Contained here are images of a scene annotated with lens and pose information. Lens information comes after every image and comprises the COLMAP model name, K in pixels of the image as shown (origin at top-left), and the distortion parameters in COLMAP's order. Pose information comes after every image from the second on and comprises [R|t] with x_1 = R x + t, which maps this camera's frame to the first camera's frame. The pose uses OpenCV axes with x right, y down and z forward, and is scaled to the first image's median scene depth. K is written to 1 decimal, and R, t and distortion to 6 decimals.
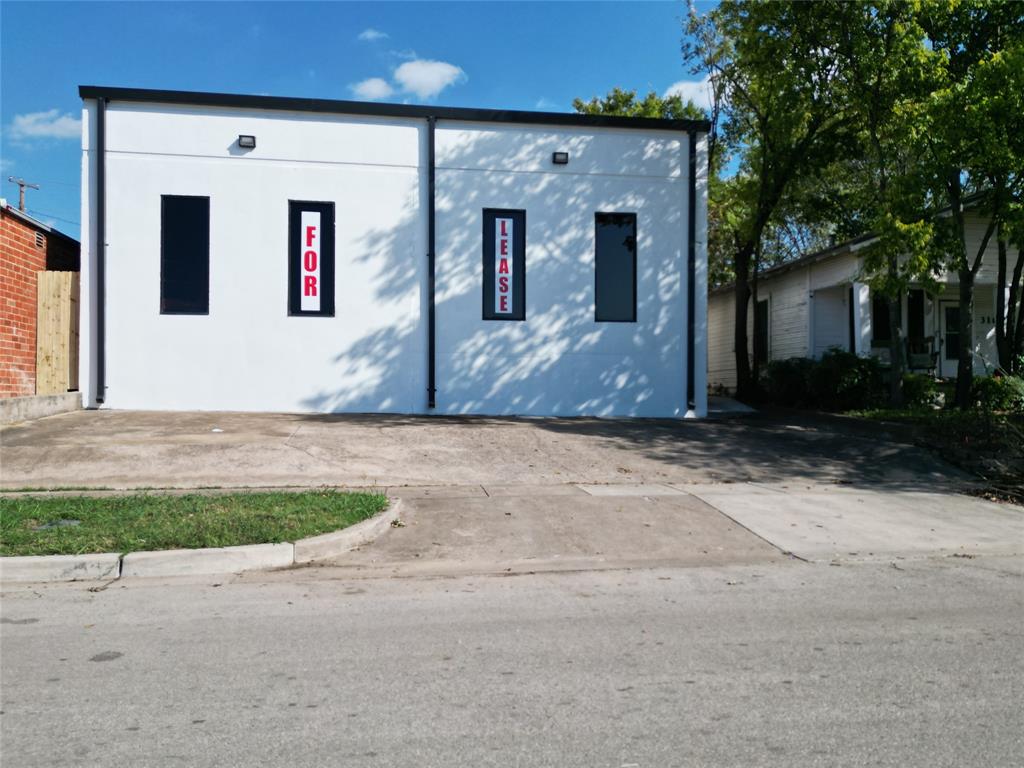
lens RADIAL K [[714.3, 0, 512.5], [0, 714.3, 387.0], [0, 0, 1]] dist [0.035326, -0.020517]
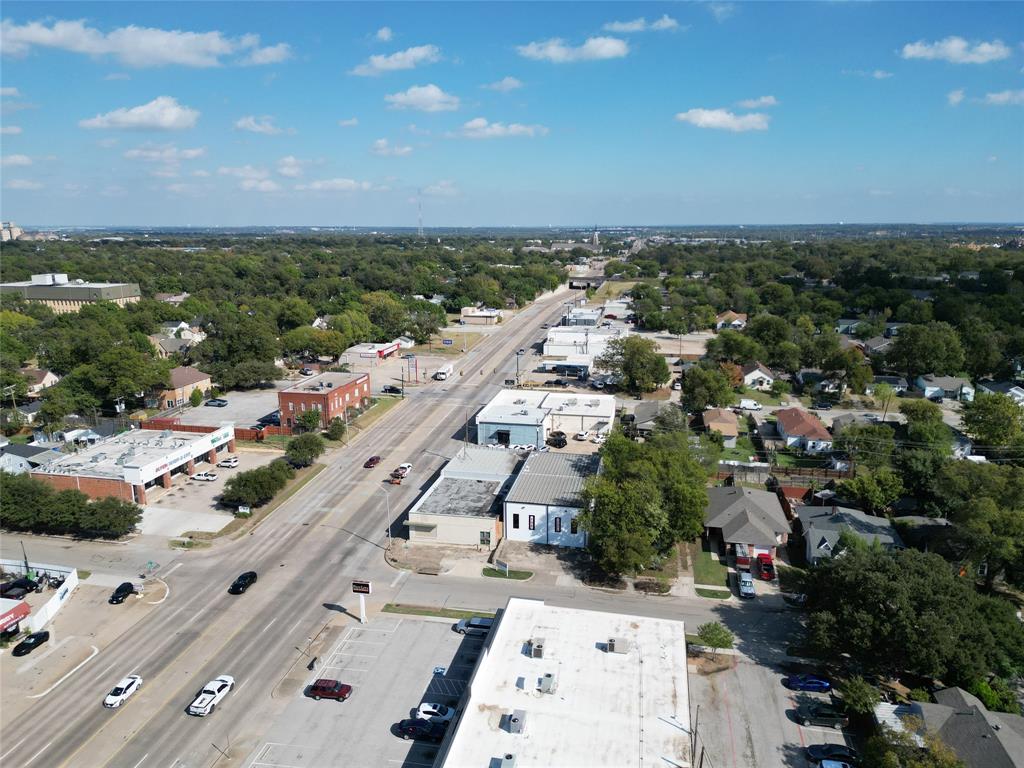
lens RADIAL K [[714.3, 0, 511.3], [0, 714.3, 384.3], [0, 0, 1]] dist [0.035326, -0.020517]
pose [[0.941892, 0.083988, -0.325246, 1.818261], [0.008908, 0.961653, 0.274123, -3.610884], [0.335796, -0.261092, 0.905026, -5.428016]]
